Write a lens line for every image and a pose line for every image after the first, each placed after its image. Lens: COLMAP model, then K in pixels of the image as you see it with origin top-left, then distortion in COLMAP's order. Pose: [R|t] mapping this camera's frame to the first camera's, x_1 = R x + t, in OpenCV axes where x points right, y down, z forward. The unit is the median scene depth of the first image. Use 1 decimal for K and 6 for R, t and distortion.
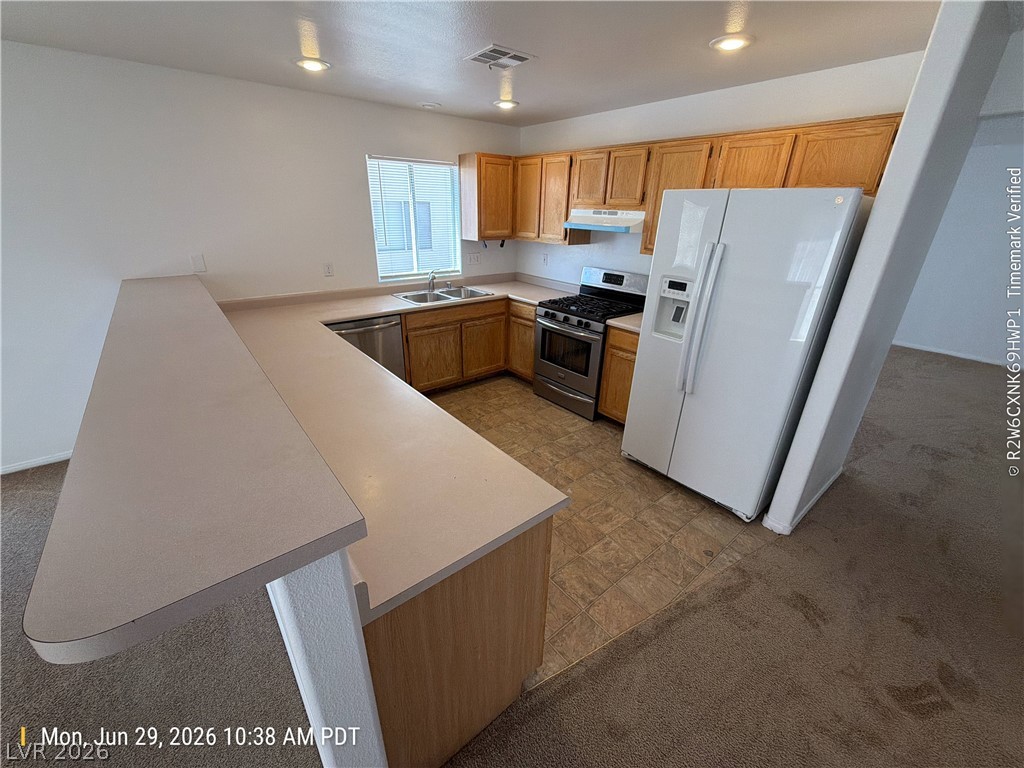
lens RADIAL K [[409.8, 0, 509.5], [0, 409.8, 385.3], [0, 0, 1]] dist [0.001033, 0.000201]
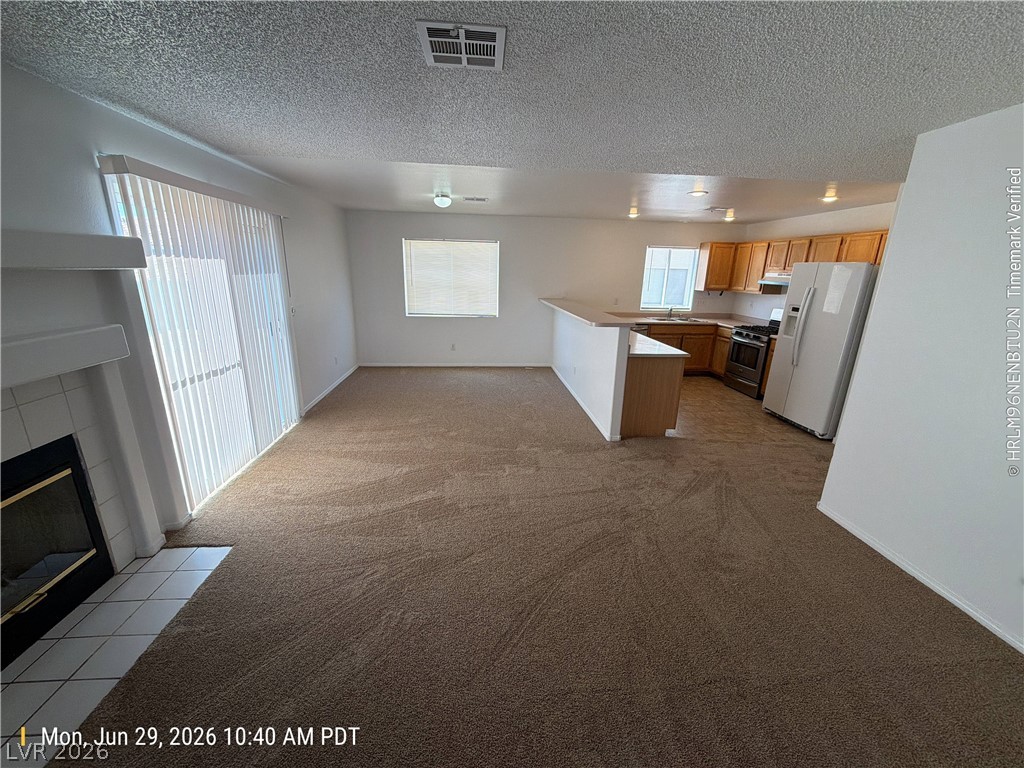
lens RADIAL K [[409.8, 0, 511.8], [0, 409.8, 386.9], [0, 0, 1]] dist [0.001033, 0.000201]
pose [[0.829662, 0.155457, -0.536185, 0.251404], [-0.229732, 0.970428, -0.074116, 0.362262], [0.508807, 0.184670, 0.840840, -0.798513]]
